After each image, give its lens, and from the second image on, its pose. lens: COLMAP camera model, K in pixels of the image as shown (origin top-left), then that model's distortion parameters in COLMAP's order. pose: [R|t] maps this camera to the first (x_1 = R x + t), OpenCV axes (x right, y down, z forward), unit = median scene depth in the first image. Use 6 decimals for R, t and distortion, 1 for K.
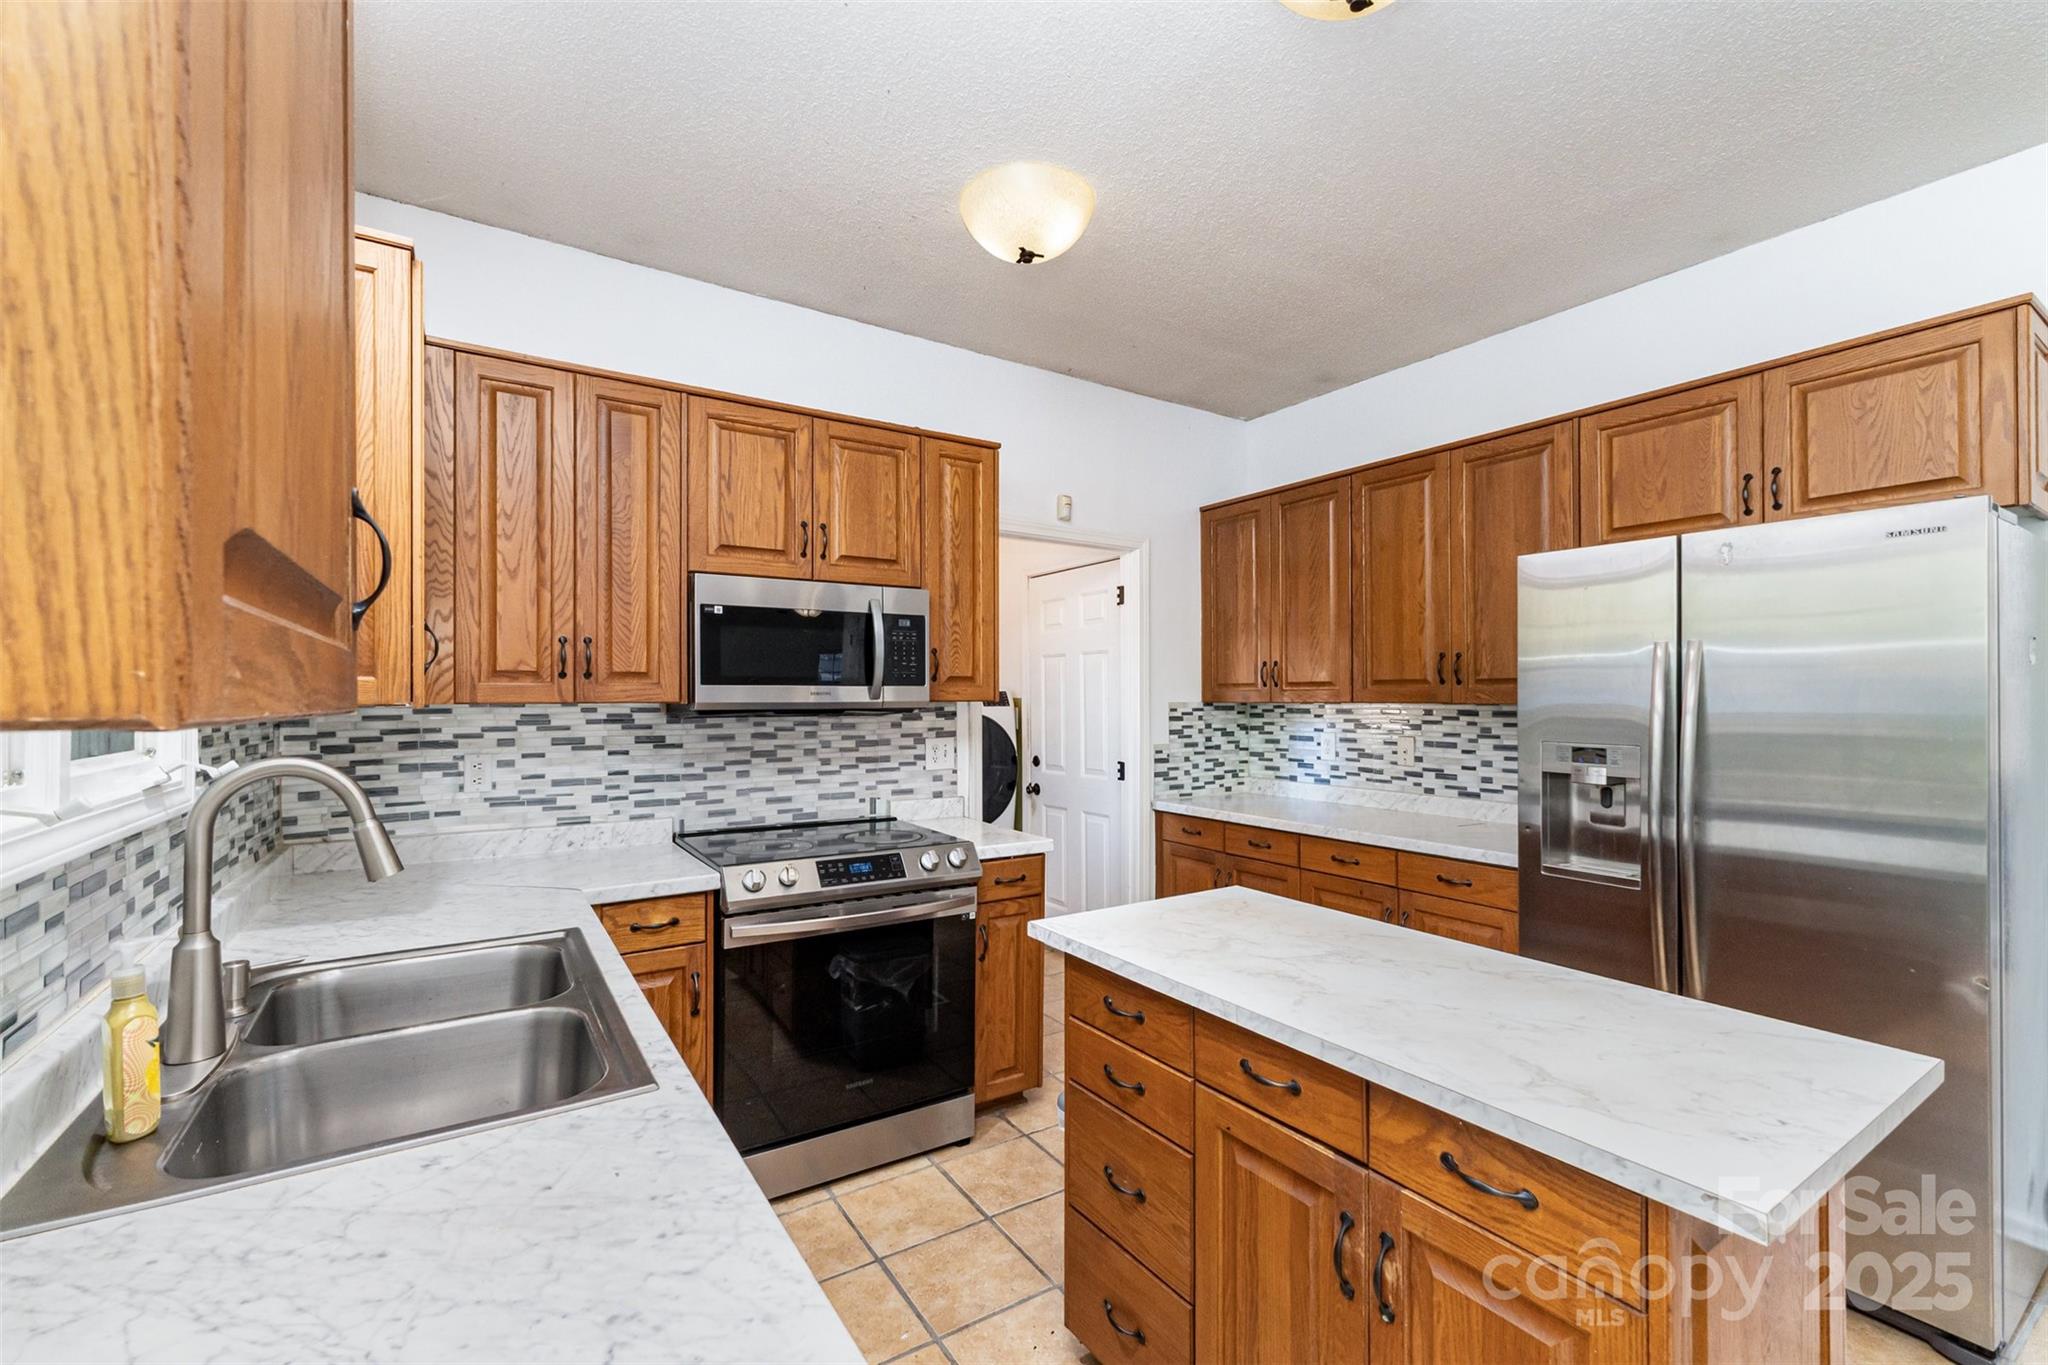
lens RADIAL K [[860.5, 0, 1025.0], [0, 860.5, 693.4], [0, 0, 1]] dist [0.000204, 0.000040]
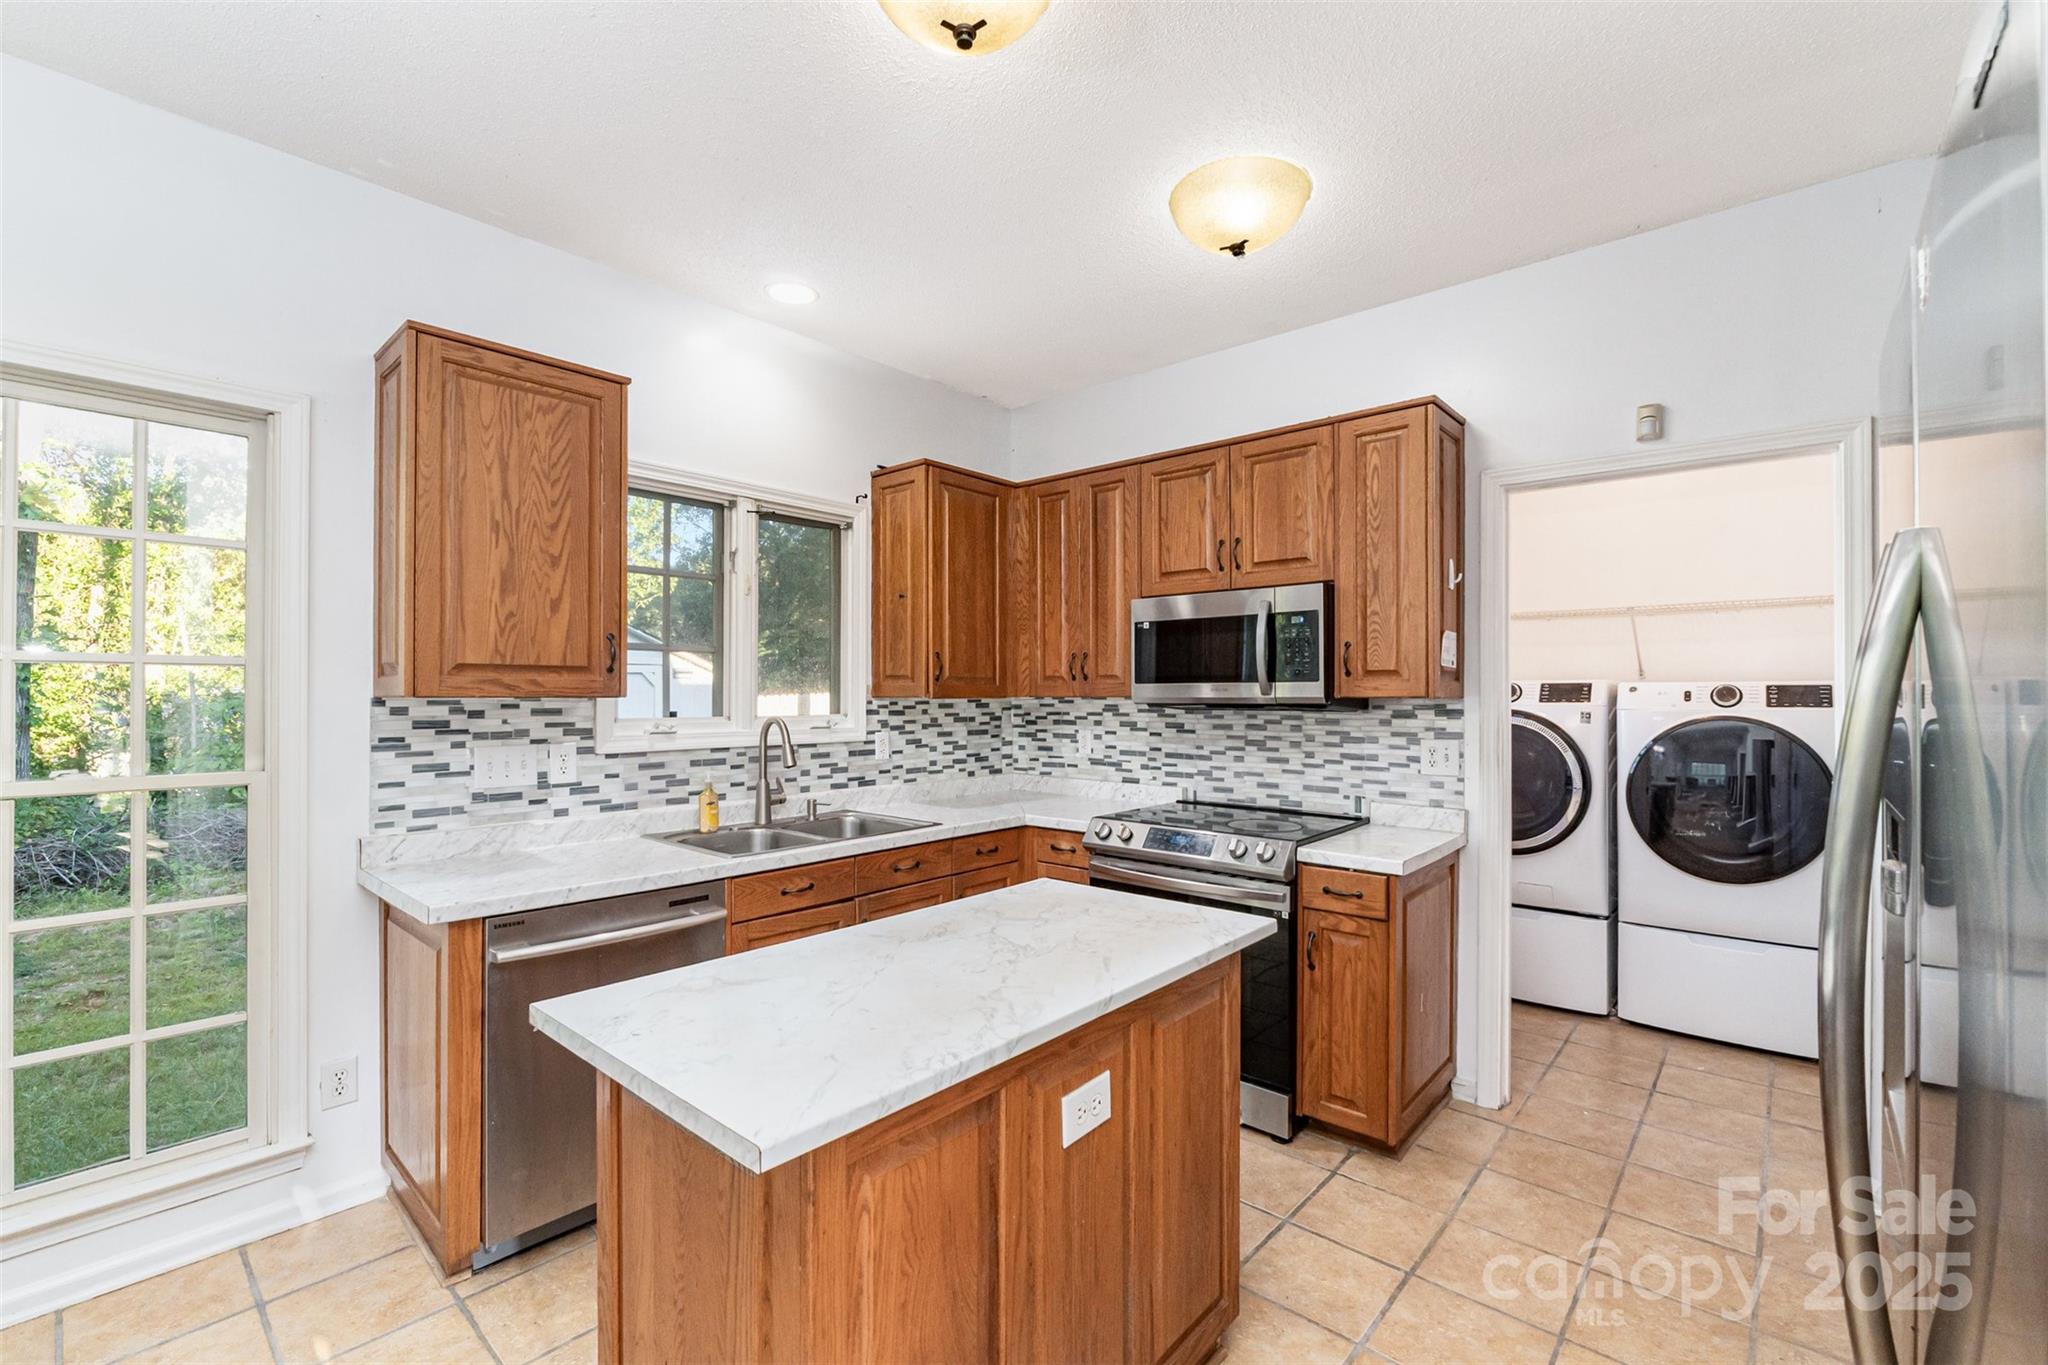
lens RADIAL K [[887.7, 0, 1026.2], [0, 887.7, 690.5], [0, 0, 1]] dist [-0.004030, -0.000081]
pose [[0.271872, -0.002061, -0.962331, 0.770299], [0.003896, 0.999992, -0.001041, 0.001131], [0.962326, -0.003466, 0.271877, 0.406485]]
